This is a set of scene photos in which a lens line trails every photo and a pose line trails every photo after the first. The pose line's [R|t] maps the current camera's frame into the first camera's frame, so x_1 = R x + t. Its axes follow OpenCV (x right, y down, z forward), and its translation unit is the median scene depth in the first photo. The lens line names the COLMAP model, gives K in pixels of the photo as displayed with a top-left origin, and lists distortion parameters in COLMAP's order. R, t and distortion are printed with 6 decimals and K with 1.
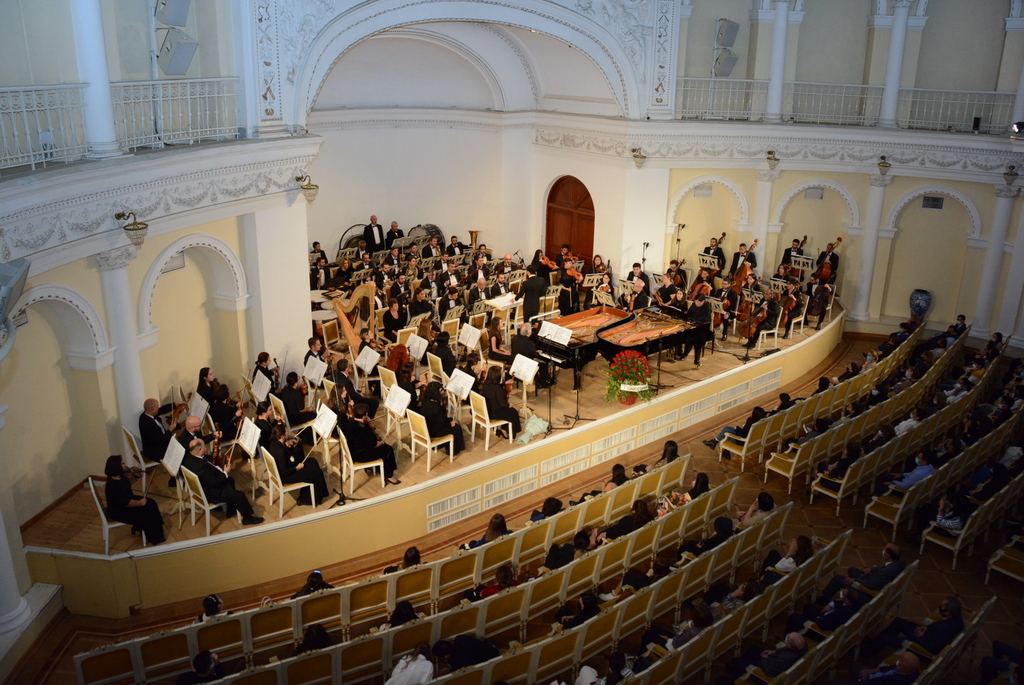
lens RADIAL K [[802.8, 0, 502.3], [0, 802.8, 321.6], [0, 0, 1]] dist [-0.134923, 0.070512]
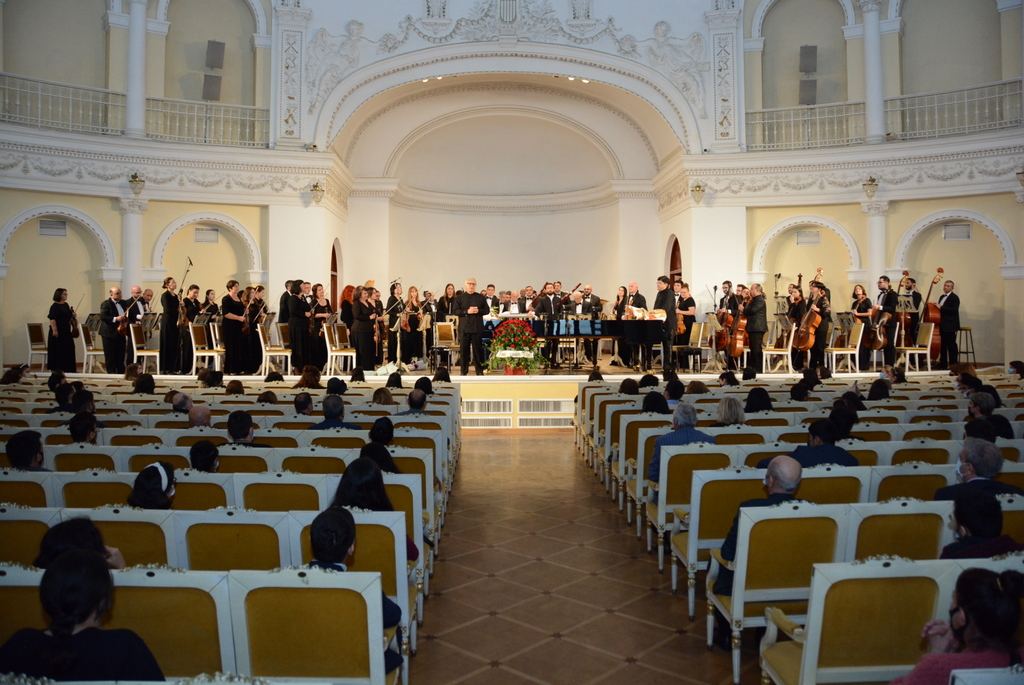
lens RADIAL K [[802.8, 0, 509.3], [0, 802.8, 325.8], [0, 0, 1]] dist [-0.134923, 0.070512]
pose [[0.796466, -0.008513, -0.604623, 0.562514], [-0.177813, 0.952395, -0.247641, 0.216454], [0.577948, 0.304748, 0.757037, 0.210341]]
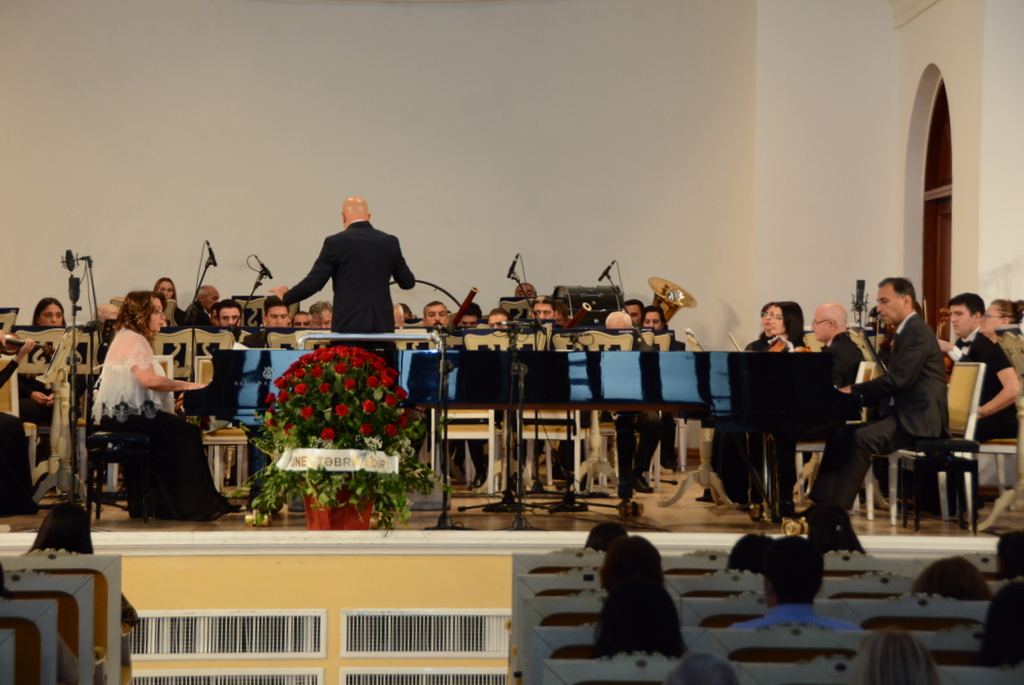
lens RADIAL K [[2653.3, 0, 498.6], [0, 2653.3, 340.9], [0, 0, 1]] dist [0.711774, 0.000000]
pose [[0.794096, -0.008775, -0.607729, 0.610663], [-0.186547, 0.948115, -0.257445, 0.210299], [0.578456, 0.317806, 0.751258, 0.232292]]
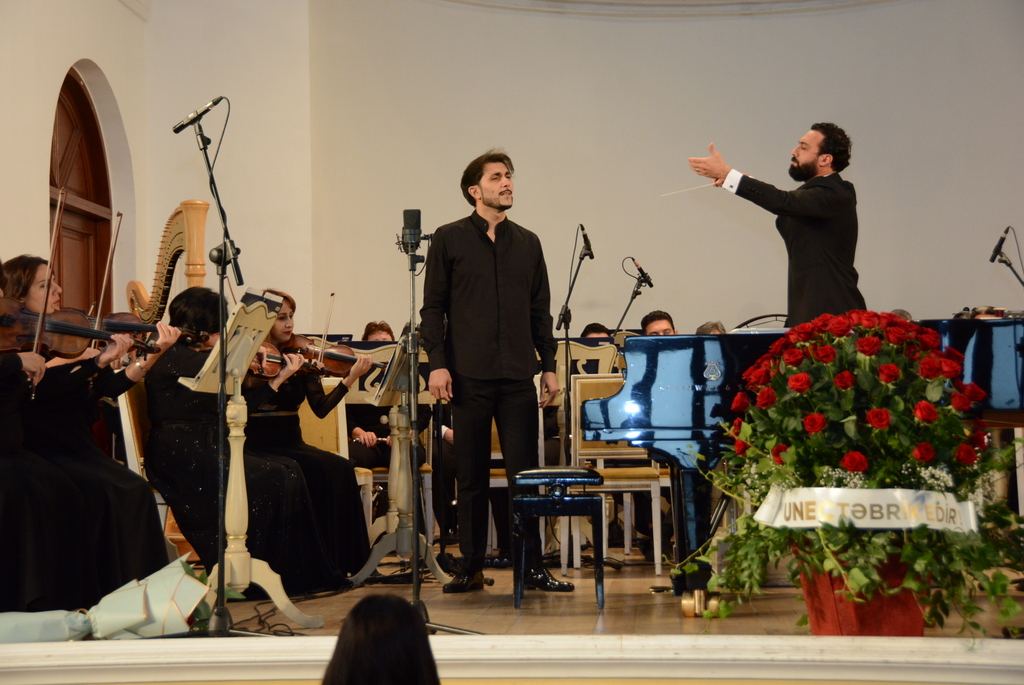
lens RADIAL K [[1975.3, 0, 510.1], [0, 1975.3, 335.7], [0, 0, 1]] dist [0.378538, 0.000000]
pose [[0.722513, -0.056406, -0.689053, 0.306079], [-0.195632, 0.939251, -0.282019, 0.134451], [0.663101, 0.338563, 0.667586, 0.513748]]
